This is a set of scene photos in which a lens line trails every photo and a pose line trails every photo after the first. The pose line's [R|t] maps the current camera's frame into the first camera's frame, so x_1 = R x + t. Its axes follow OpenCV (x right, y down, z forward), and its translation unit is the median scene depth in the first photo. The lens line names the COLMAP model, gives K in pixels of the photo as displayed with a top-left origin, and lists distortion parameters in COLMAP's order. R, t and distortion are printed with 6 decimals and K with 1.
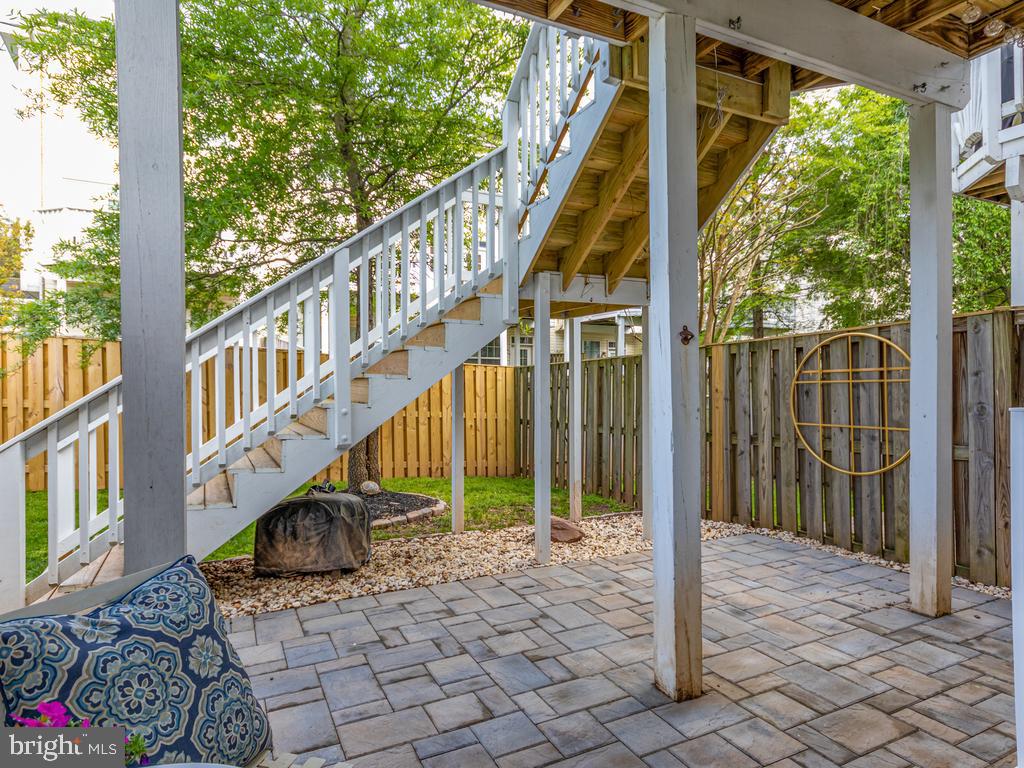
lens RADIAL K [[611.4, 0, 512.0], [0, 611.4, 384.0], [0, 0, 1]] dist [0.046962, 0.000666]
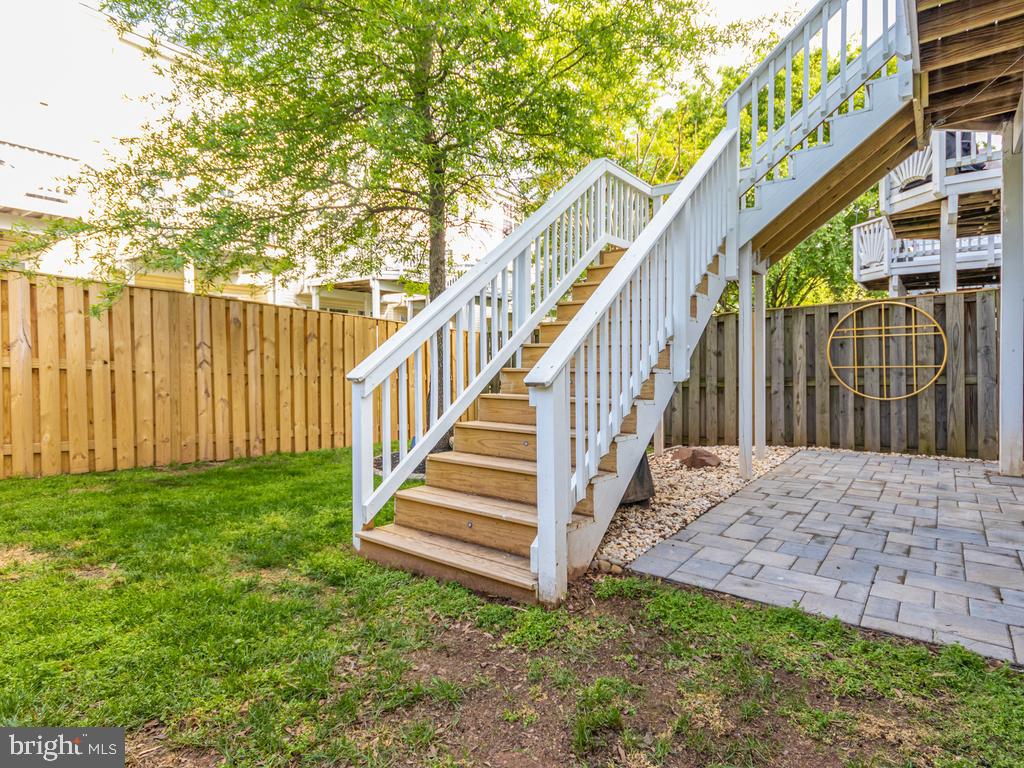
lens RADIAL K [[542.6, 0, 512.0], [0, 542.6, 384.0], [0, 0, 1]] dist [0.000393, 0.000266]
pose [[0.910129, -0.016846, 0.413982, -0.733768], [0.001763, 0.999322, 0.036788, 0.057990], [-0.414321, -0.032752, 0.909541, 0.200619]]
